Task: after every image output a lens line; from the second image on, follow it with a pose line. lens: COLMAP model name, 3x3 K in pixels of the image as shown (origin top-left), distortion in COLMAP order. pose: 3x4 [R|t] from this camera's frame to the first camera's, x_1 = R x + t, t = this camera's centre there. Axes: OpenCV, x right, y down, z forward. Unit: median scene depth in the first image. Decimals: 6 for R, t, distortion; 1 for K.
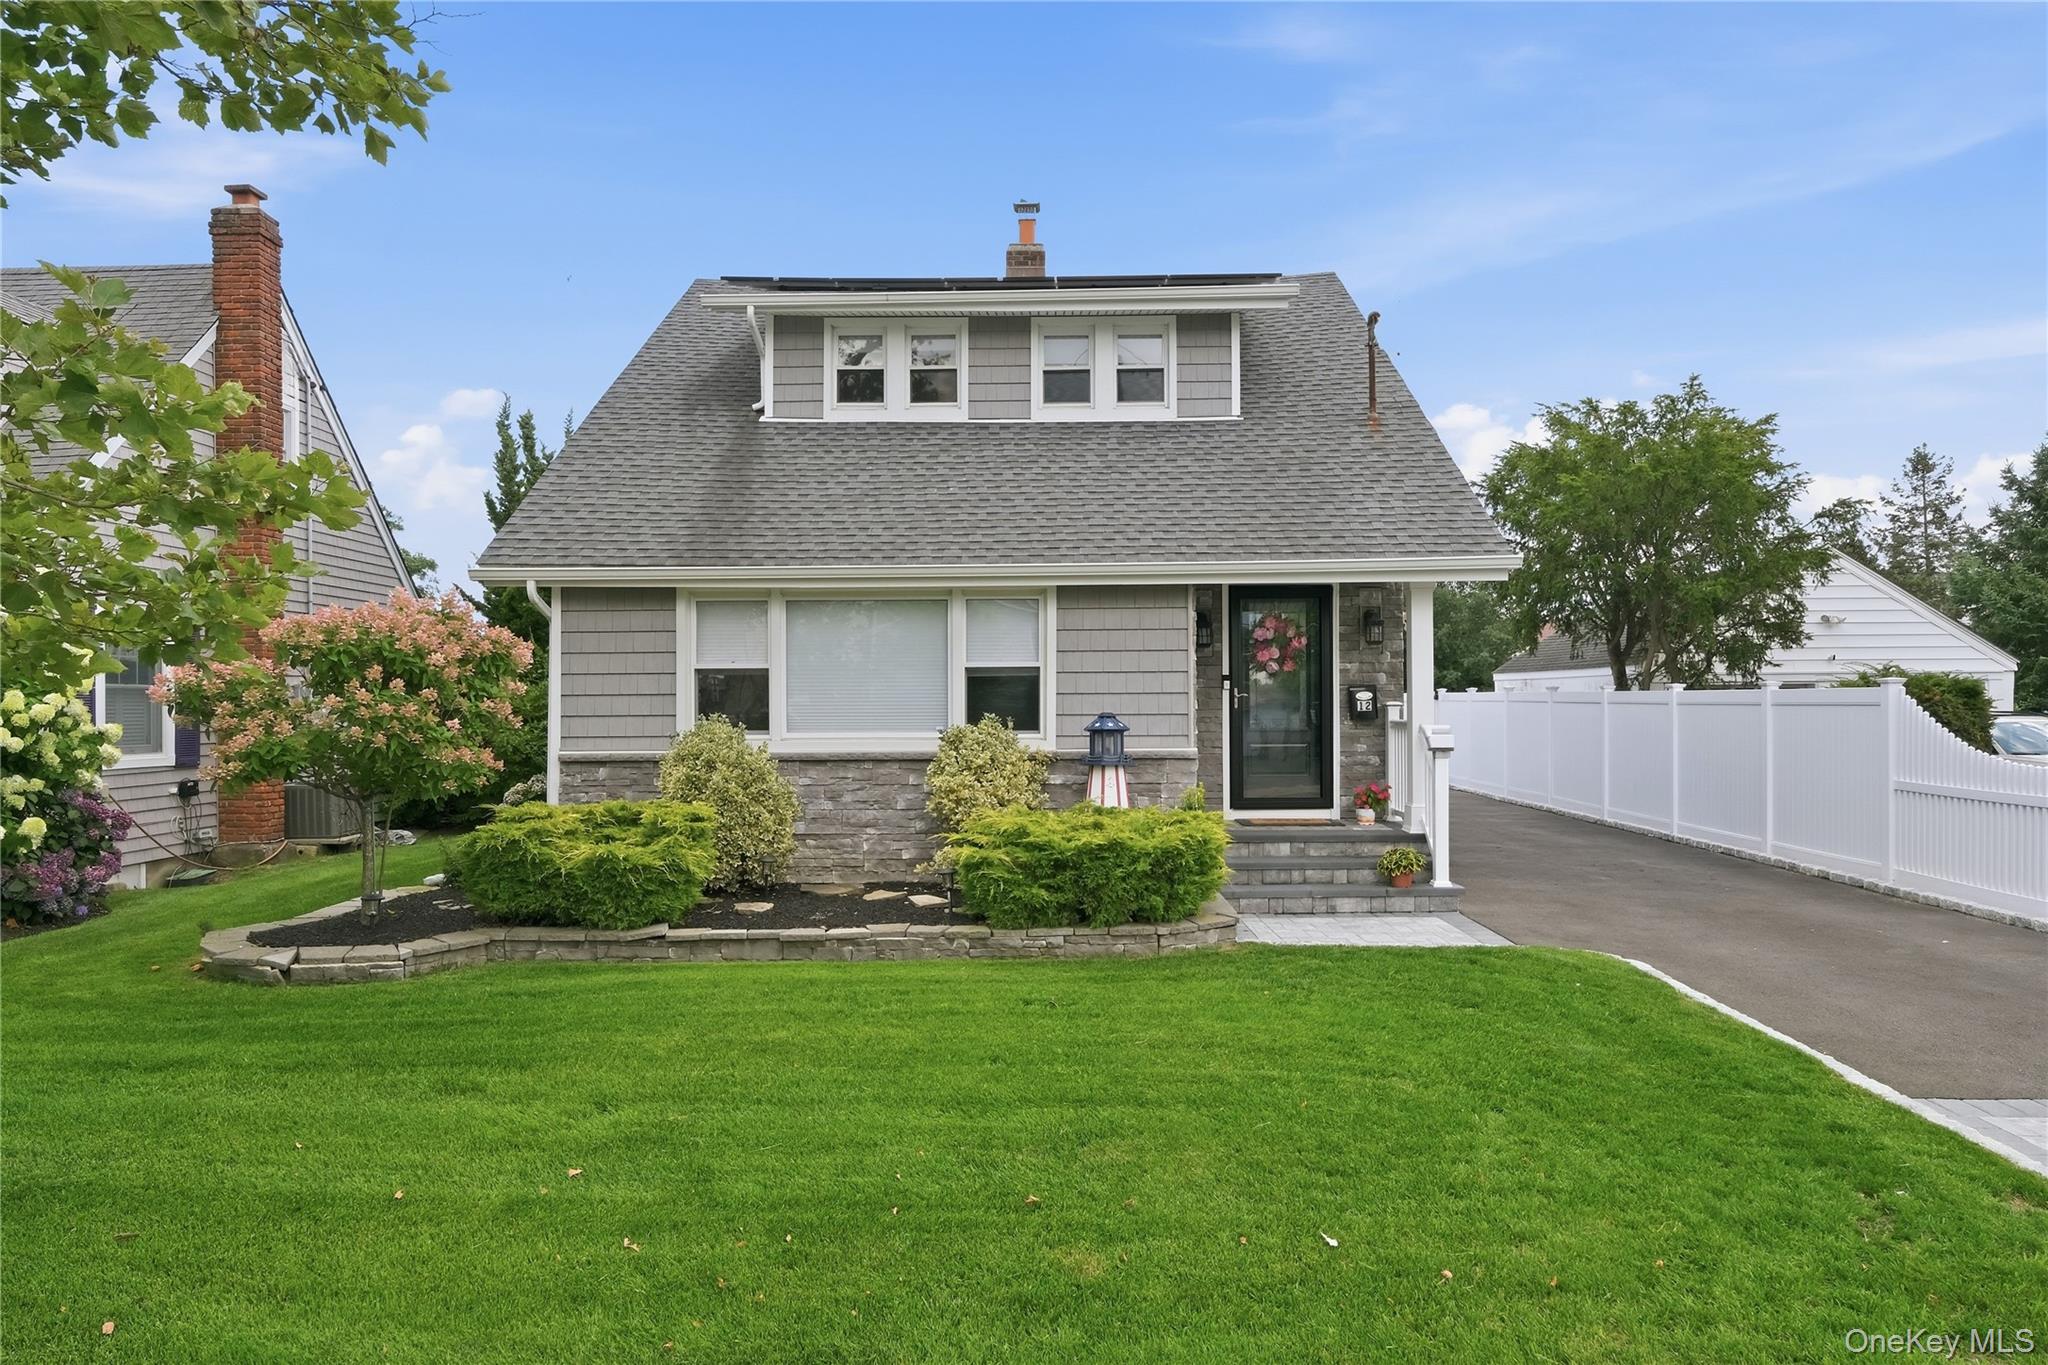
lens RADIAL K [[1306.8, 0, 1024.0], [0, 1306.8, 682.5], [0, 0, 1]] dist [-0.005738, -0.000105]
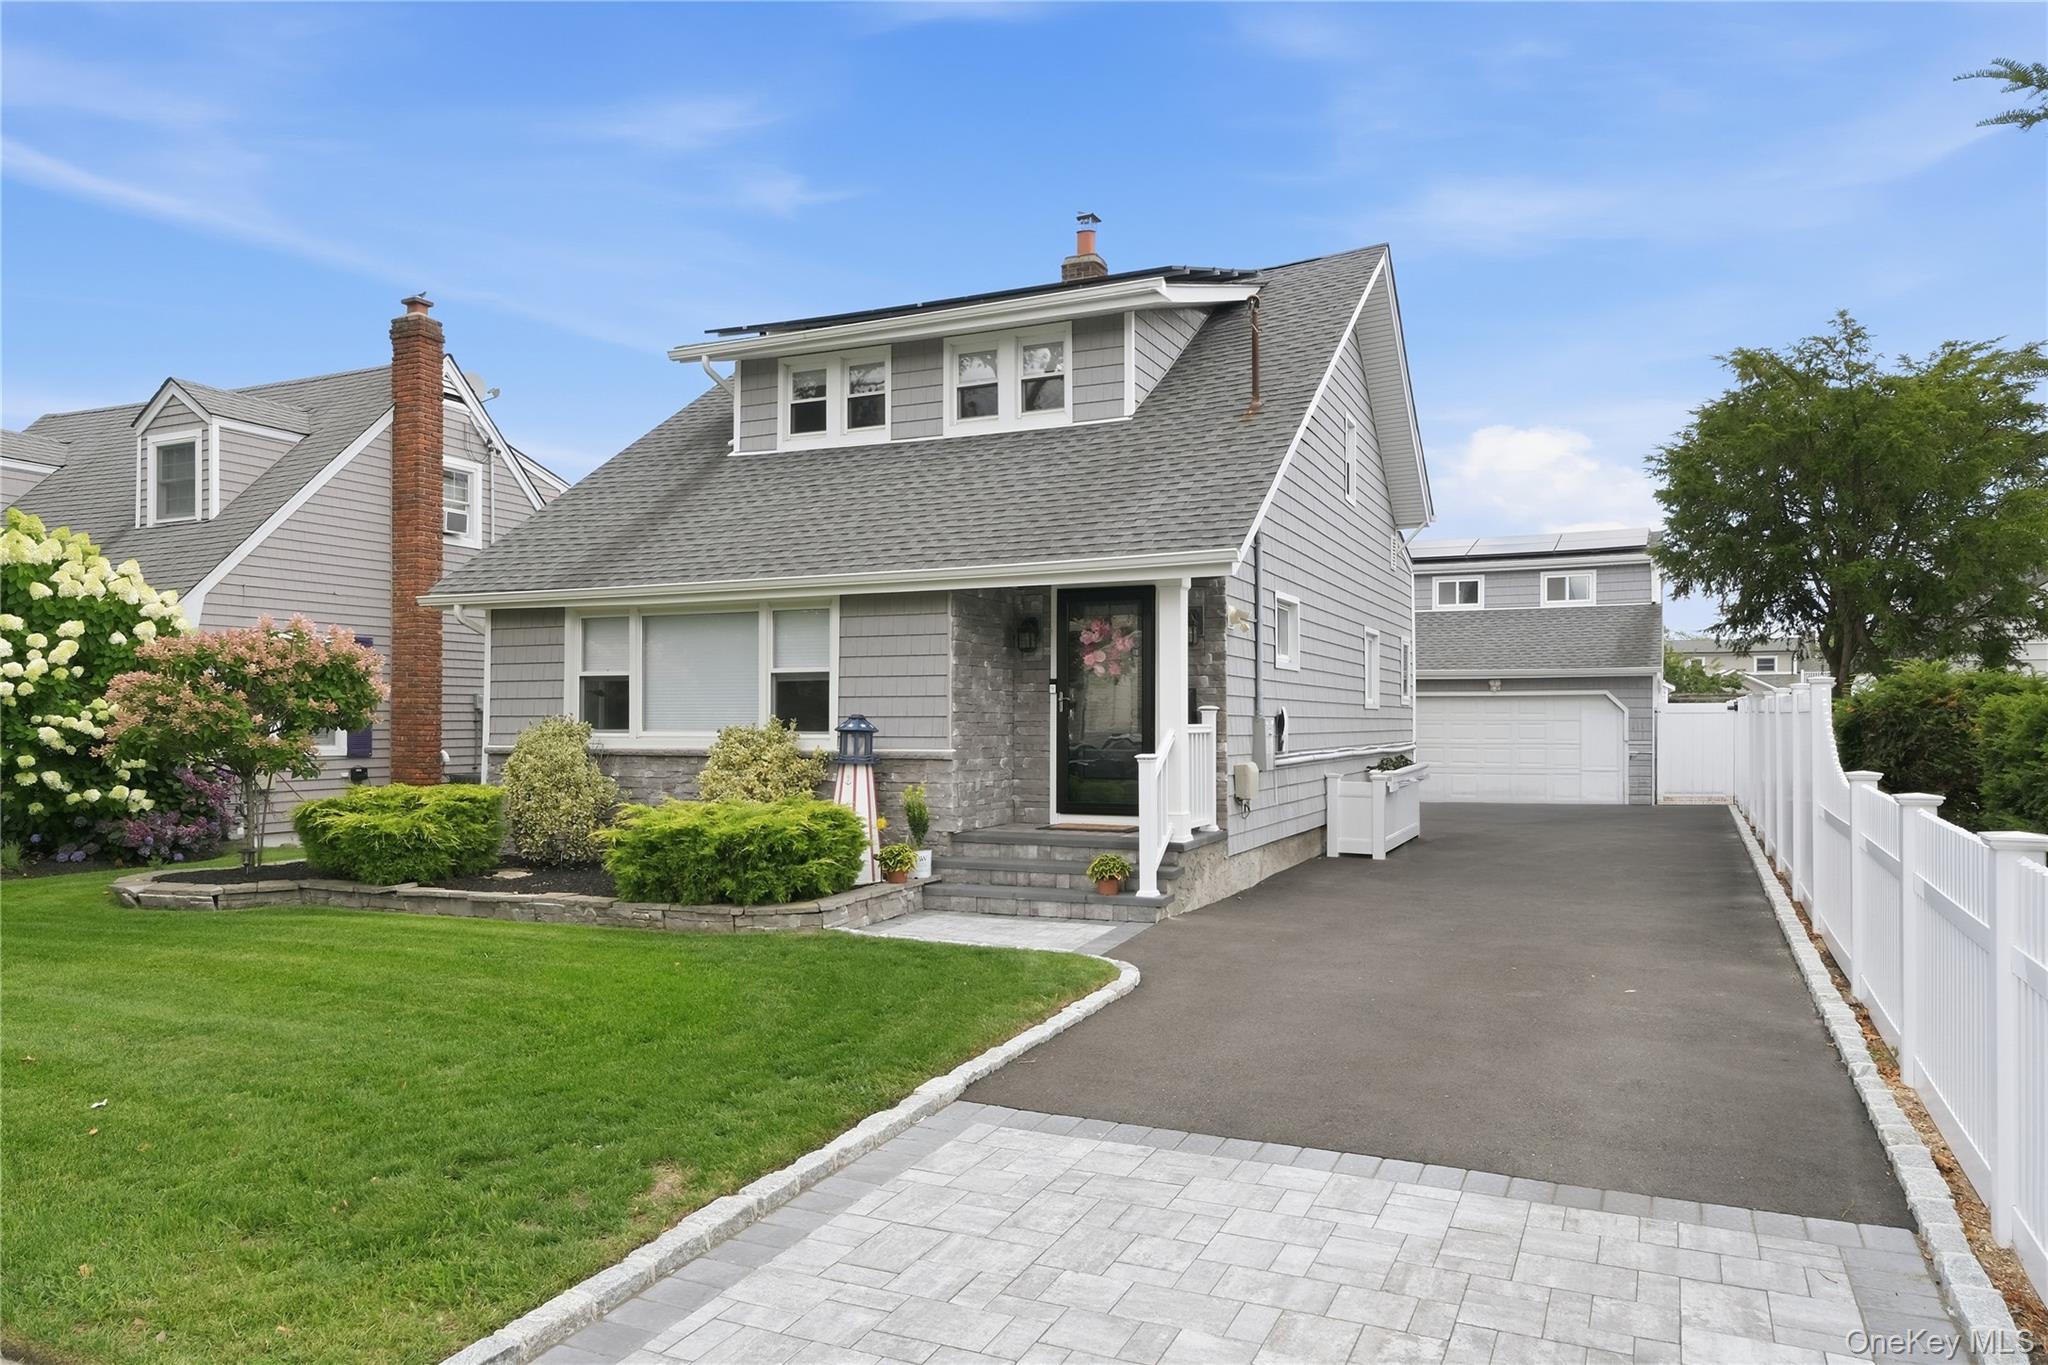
lens RADIAL K [[1350.5, 0, 1024.0], [0, 1350.5, 682.5], [0, 0, 1]] dist [0.002658, 0.001058]
pose [[0.917642, -0.005976, -0.397362, 0.598962], [0.001355, 0.999928, -0.011909, 0.009975], [0.397405, 0.010390, 0.917585, 0.047581]]
